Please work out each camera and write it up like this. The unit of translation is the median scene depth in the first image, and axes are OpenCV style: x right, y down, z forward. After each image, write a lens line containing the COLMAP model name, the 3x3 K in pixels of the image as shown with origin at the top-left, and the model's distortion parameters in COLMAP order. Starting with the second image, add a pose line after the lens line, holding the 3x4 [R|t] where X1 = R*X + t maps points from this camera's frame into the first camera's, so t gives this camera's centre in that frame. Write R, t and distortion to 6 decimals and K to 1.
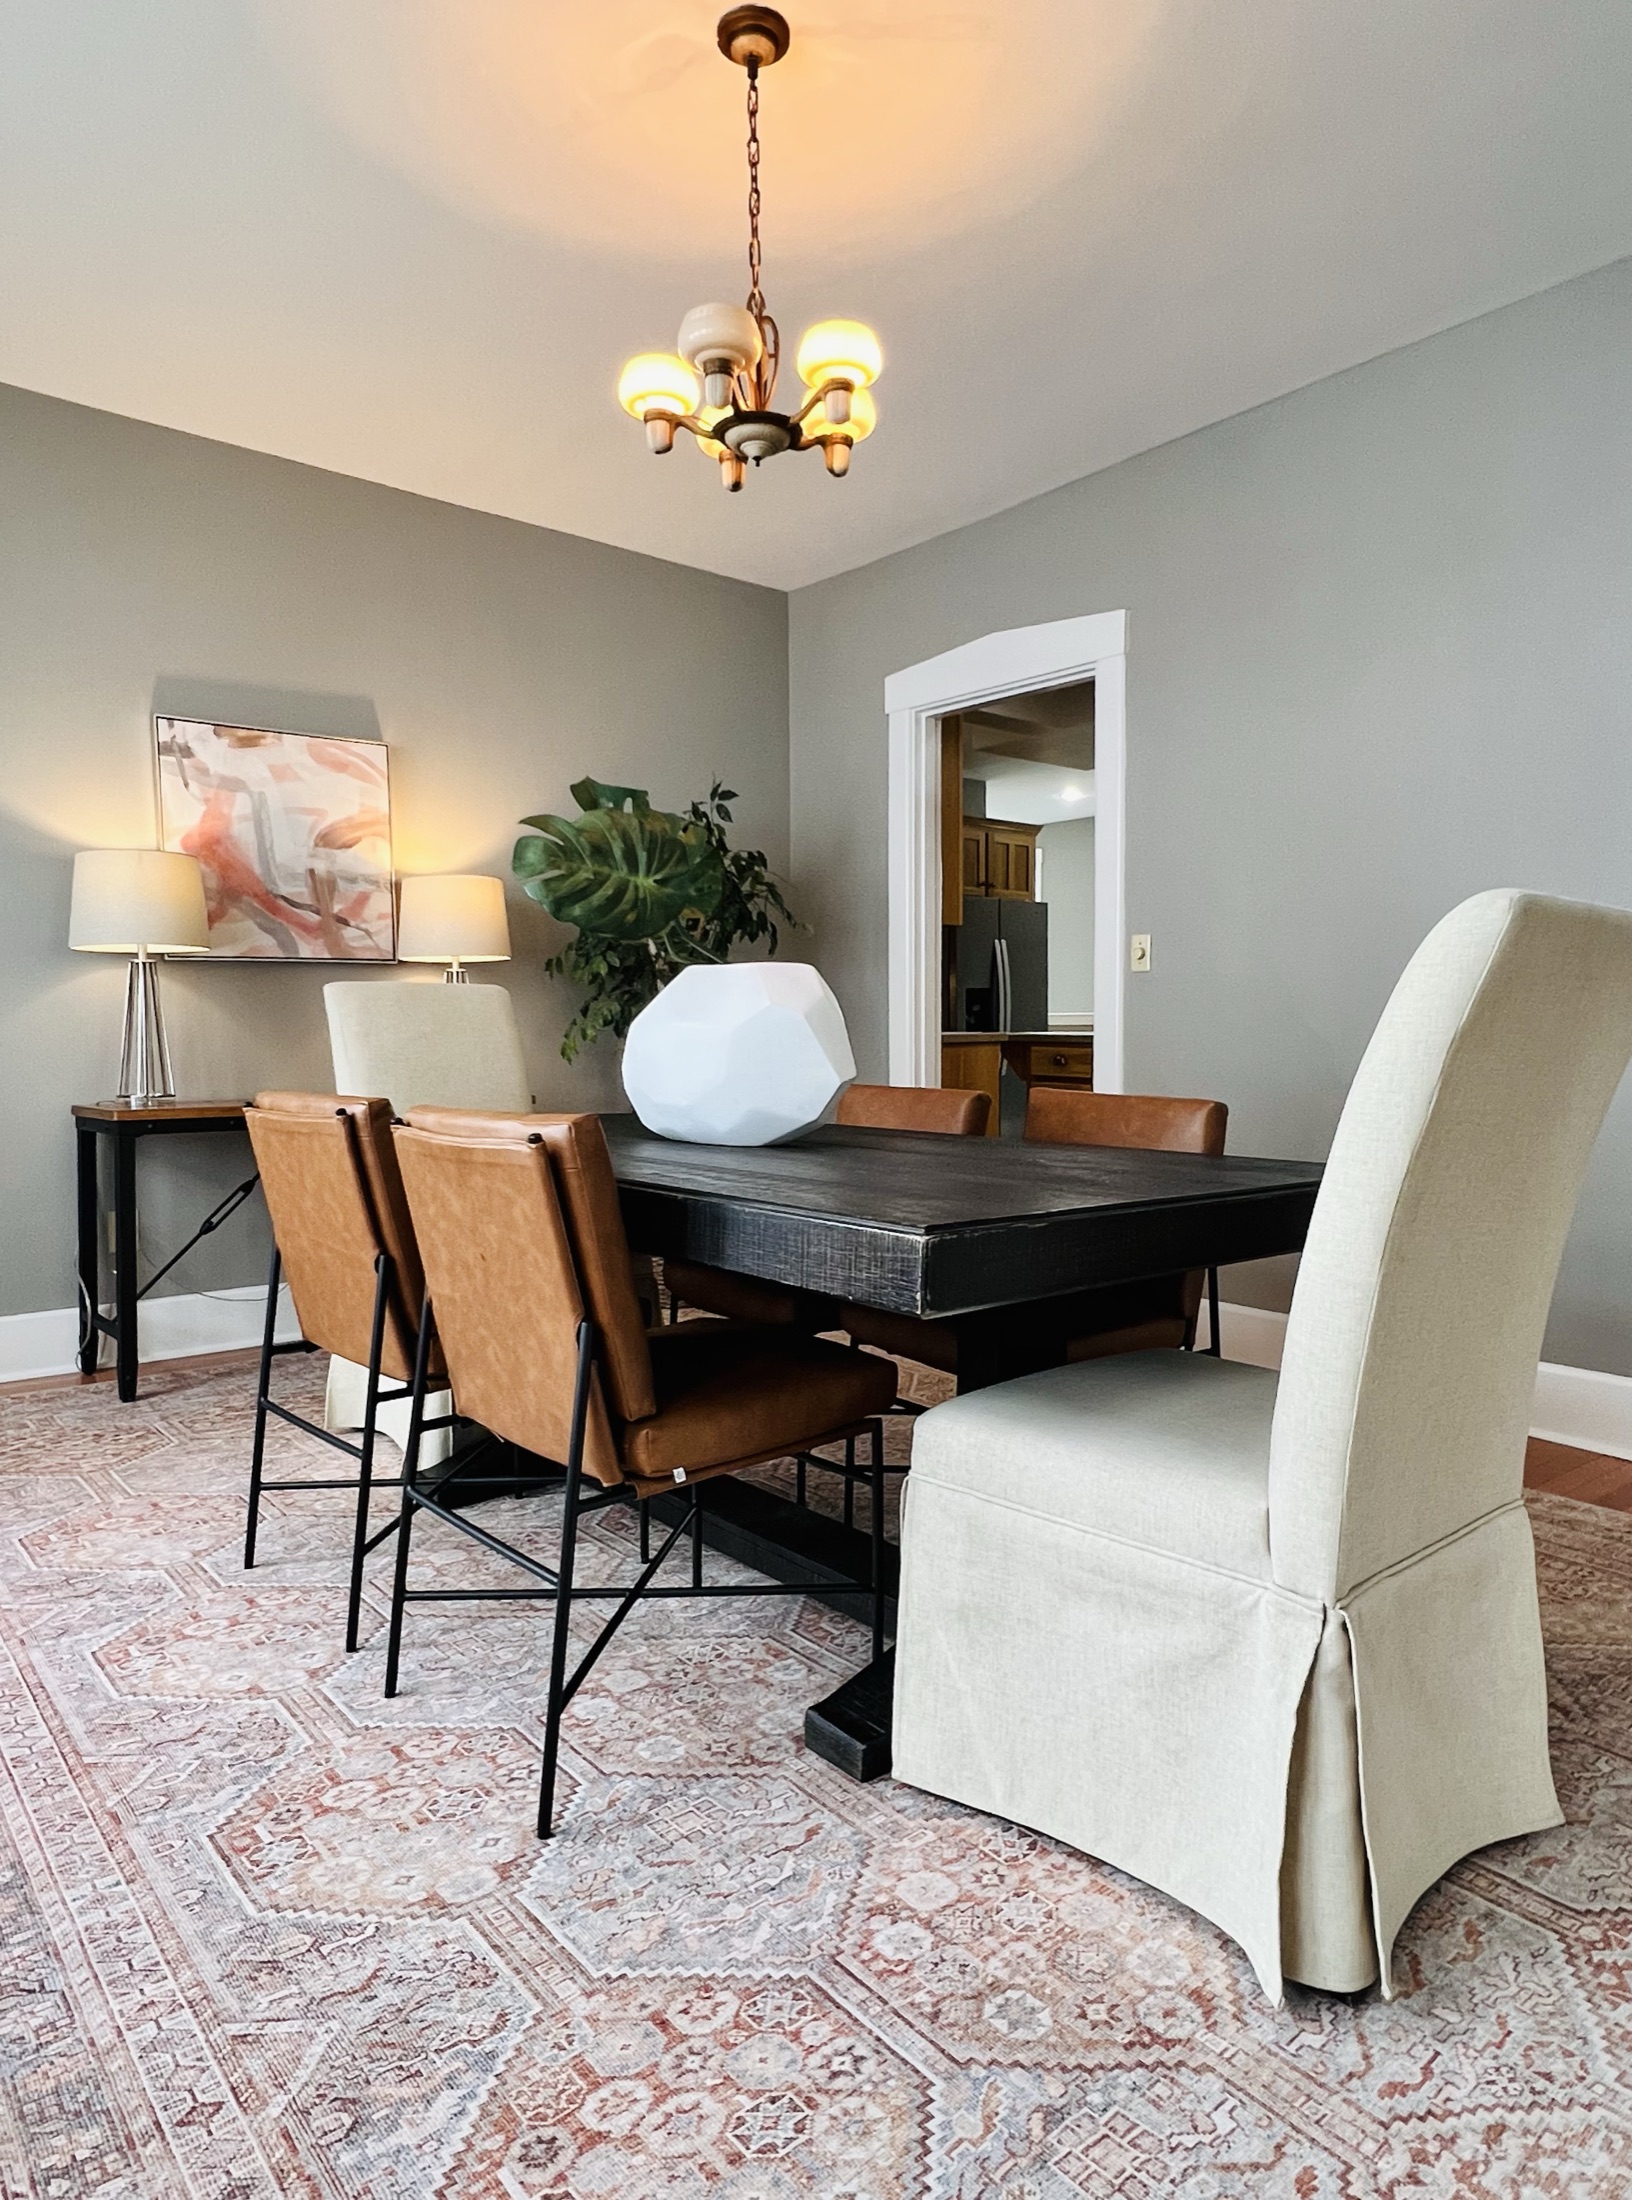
lens RADIAL K [[1349.1, 0, 714.3], [0, 1349.1, 1095.8], [0, 0, 1]] dist [0.011321, -0.005636]
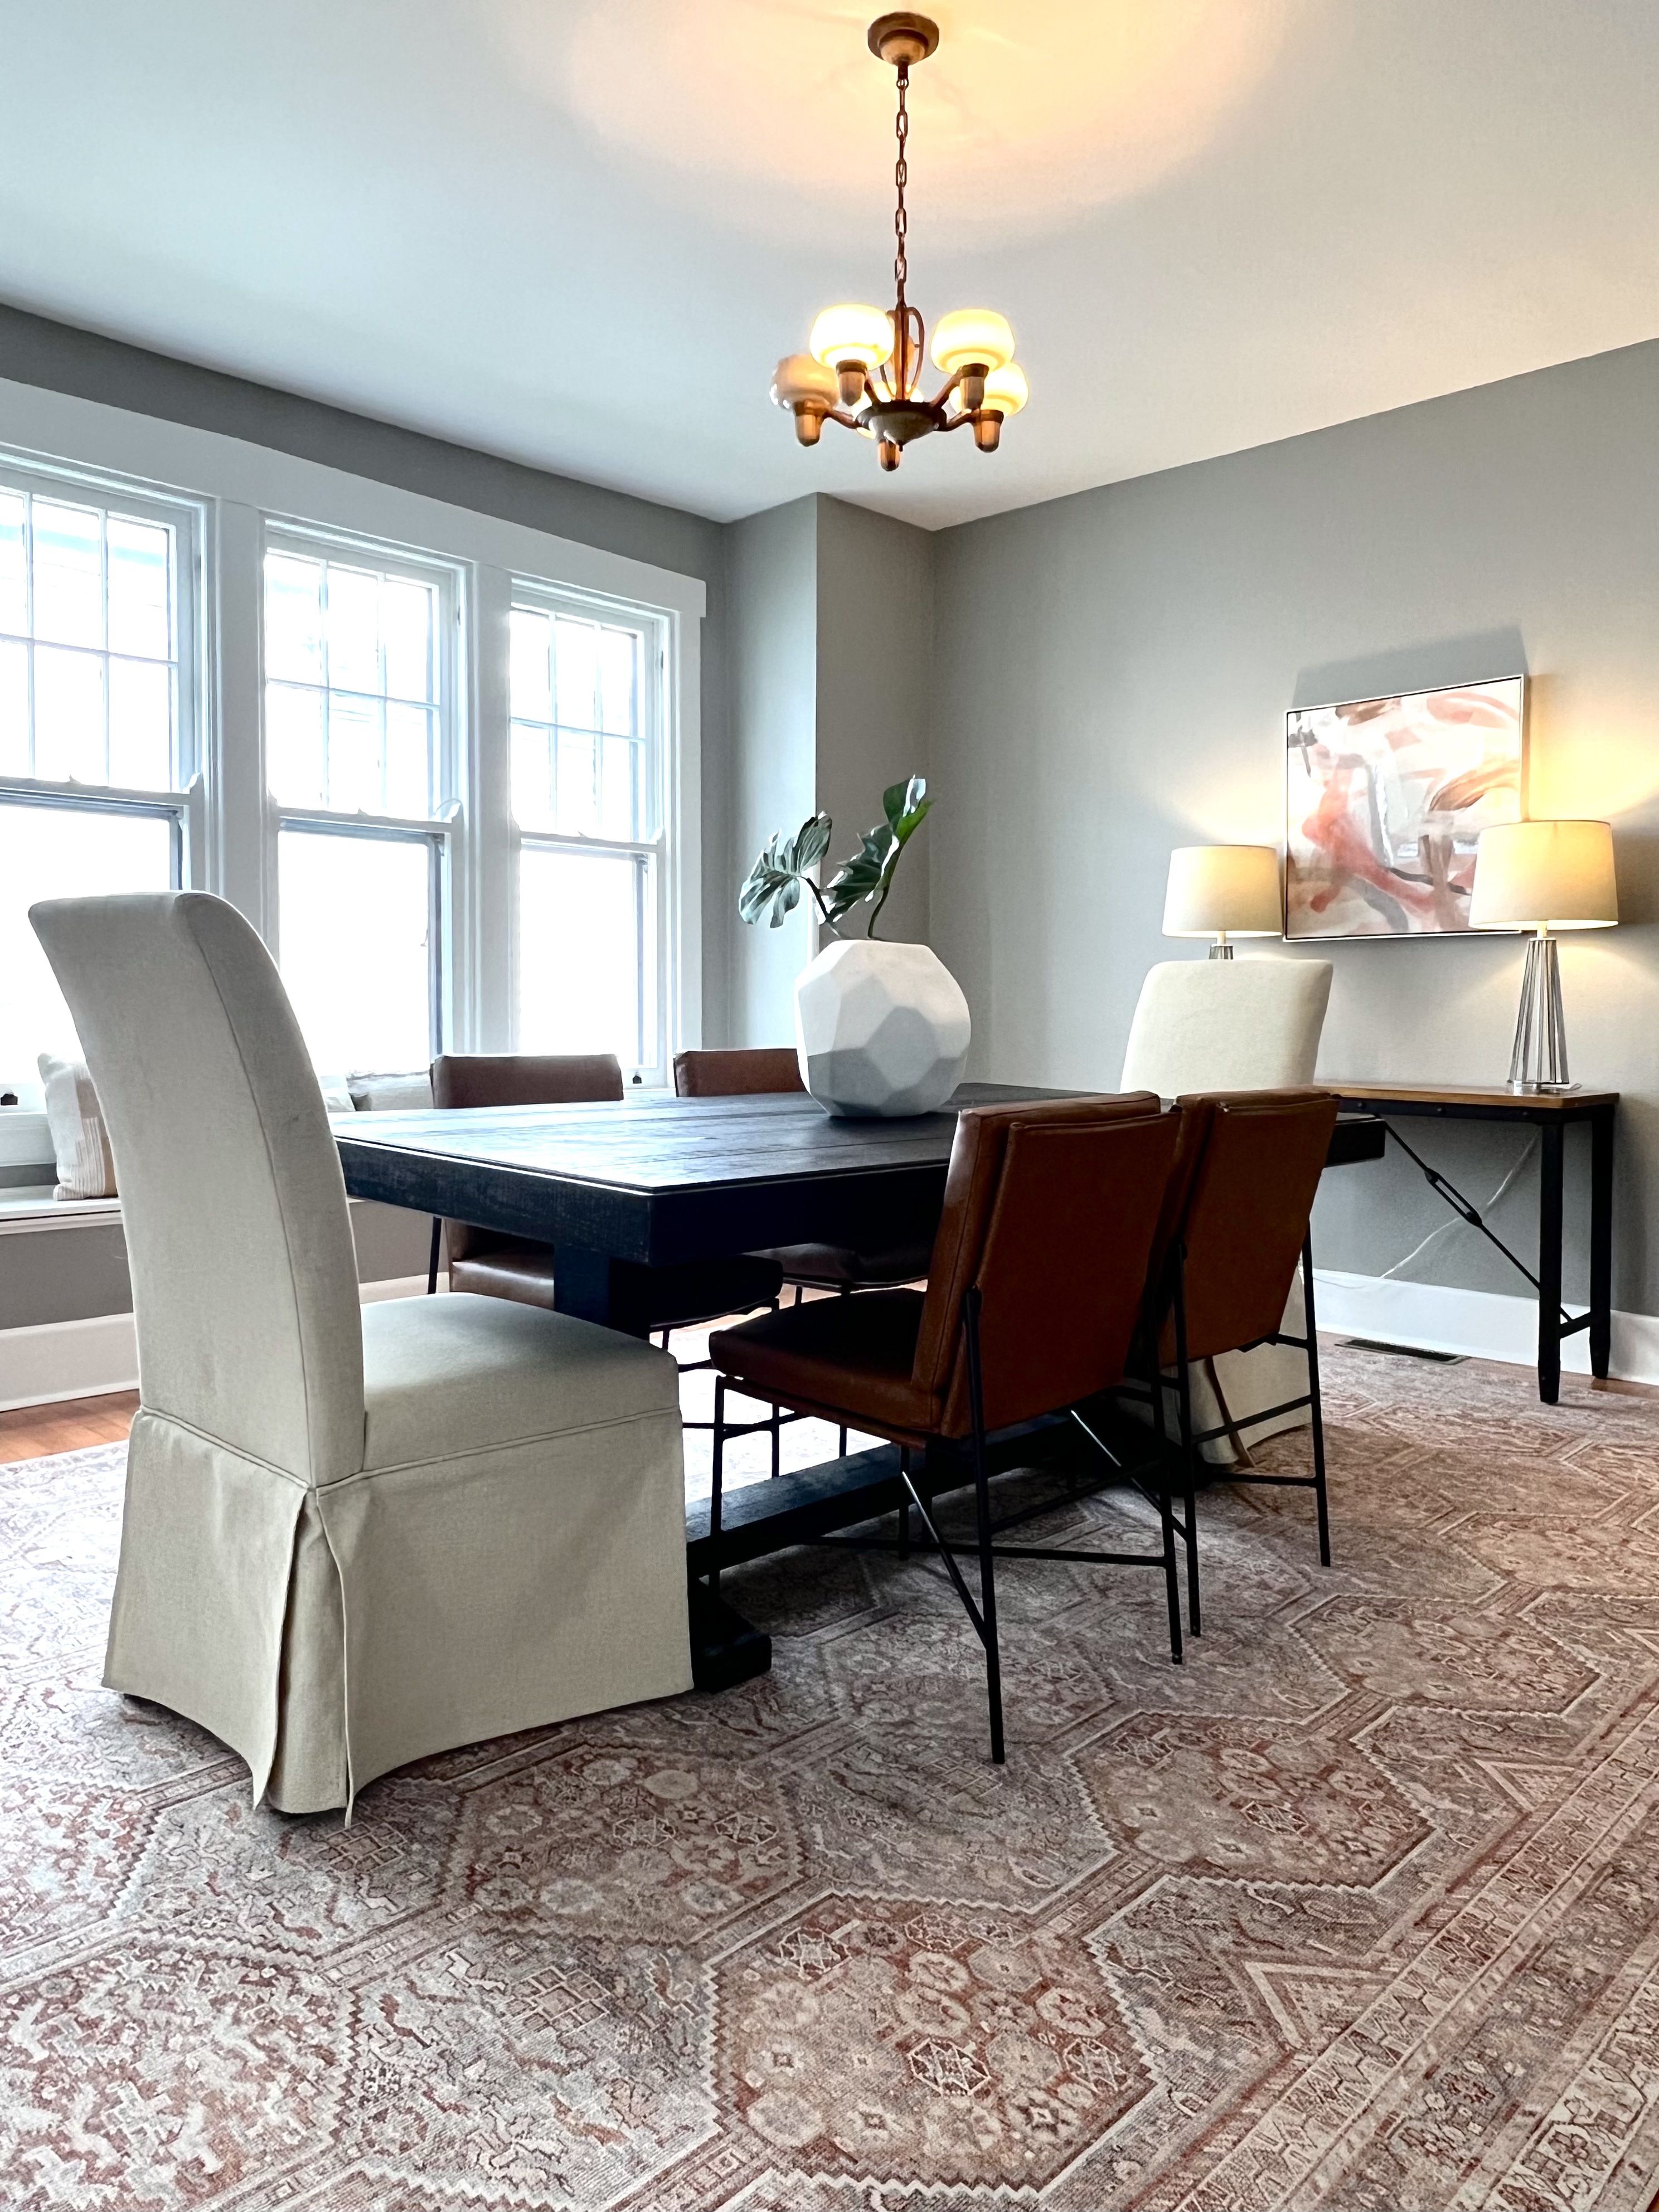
lens RADIAL K [[1488.3, 0, 819.1], [0, 1488.3, 1109.2], [0, 0, 1]] dist [-0.011936, 0.003526]
pose [[0.122104, 0.076328, -0.989578, 0.691891], [-0.056930, 0.995936, 0.069794, -0.030033], [0.990883, 0.047815, 0.125953, 0.485859]]
